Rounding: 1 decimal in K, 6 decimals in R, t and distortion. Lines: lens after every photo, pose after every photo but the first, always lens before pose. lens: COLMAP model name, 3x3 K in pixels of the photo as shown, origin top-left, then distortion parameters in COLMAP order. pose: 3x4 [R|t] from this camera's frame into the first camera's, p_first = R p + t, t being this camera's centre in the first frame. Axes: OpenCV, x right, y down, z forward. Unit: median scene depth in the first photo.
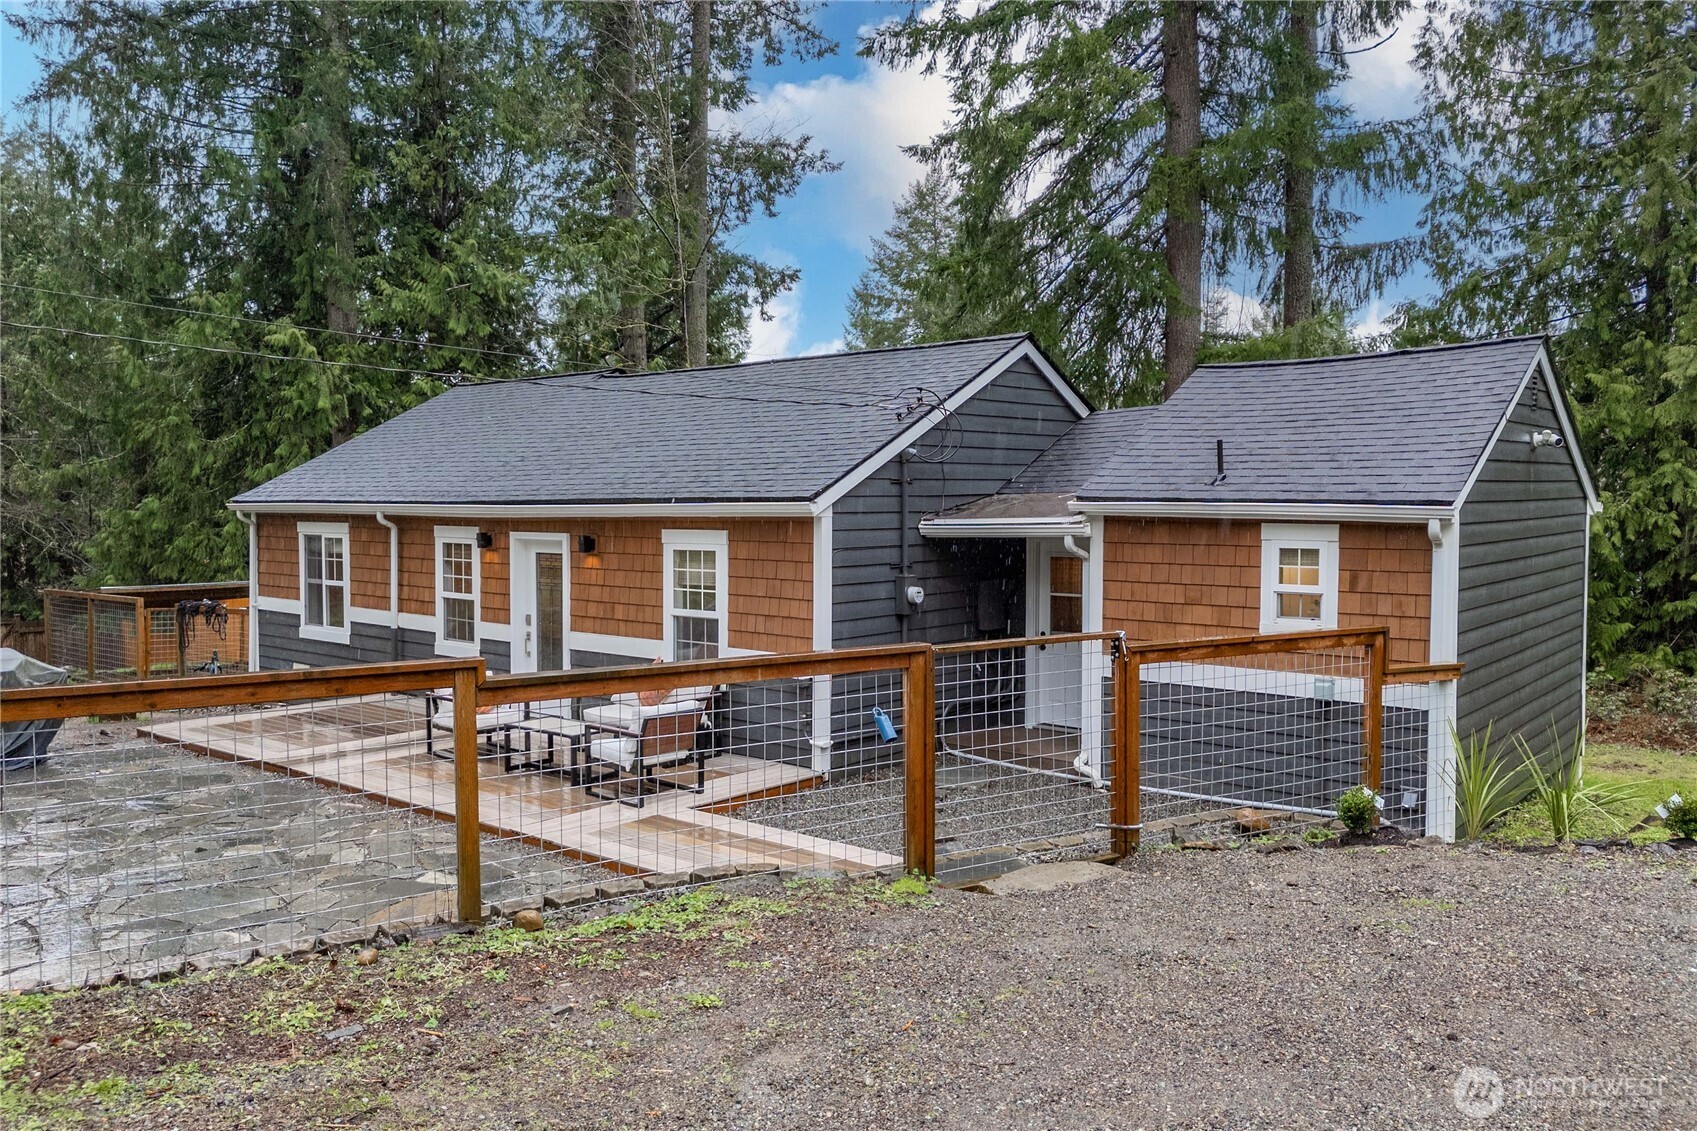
lens RADIAL K [[1277.7, 0, 848.5], [0, 1277.7, 565.5], [0, 0, 1]] dist [0.003854, -0.000102]
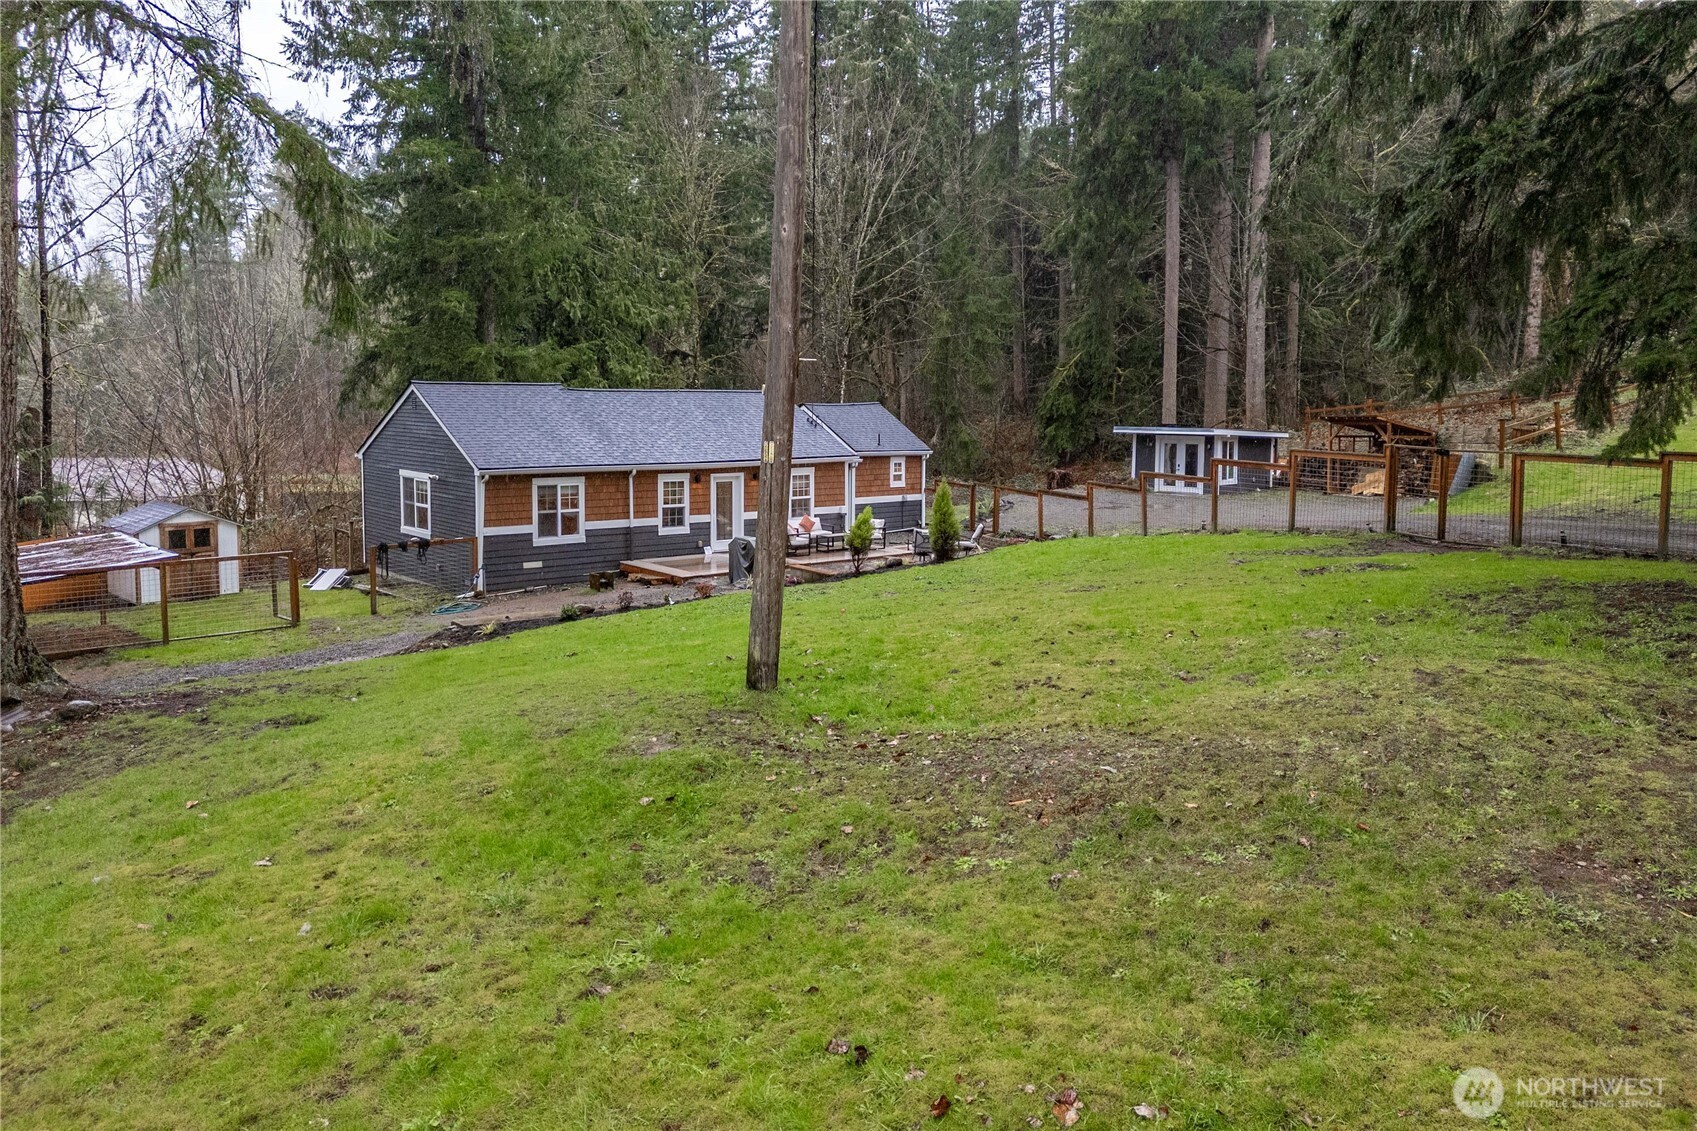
lens RADIAL K [[1277.7, 0, 848.5], [0, 1277.7, 565.5], [0, 0, 1]] dist [0.003854, -0.000102]
pose [[0.167738, -0.131053, 0.977082, -2.445390], [0.042641, 0.991161, 0.125621, -0.138960], [-0.984909, 0.020592, 0.171844, 0.345482]]
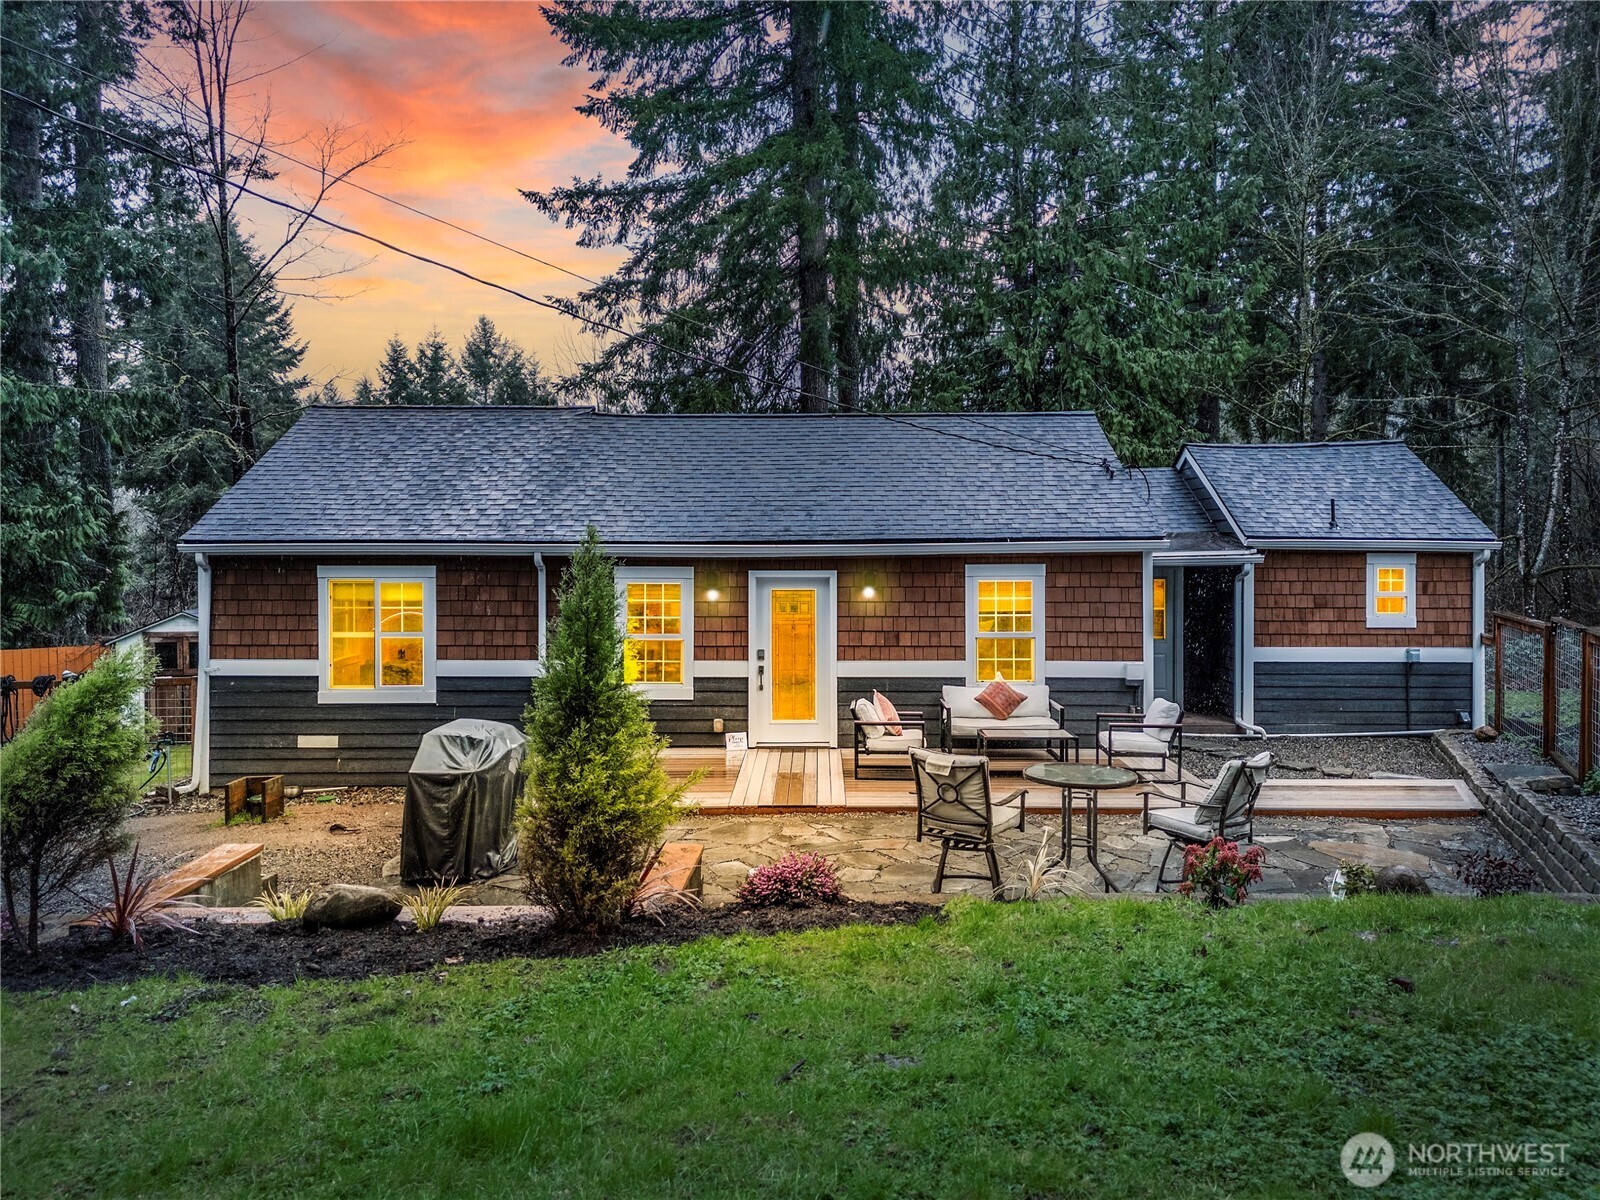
lens RADIAL K [[1244.9, 0, 800.0], [0, 1244.9, 600.0], [0, 0, 1]] dist [0.048461, -0.002617]
pose [[0.765346, -0.032887, 0.642779, -0.855429], [0.034507, 0.999354, 0.010044, -0.011023], [-0.642694, 0.014493, 0.765986, 0.194195]]
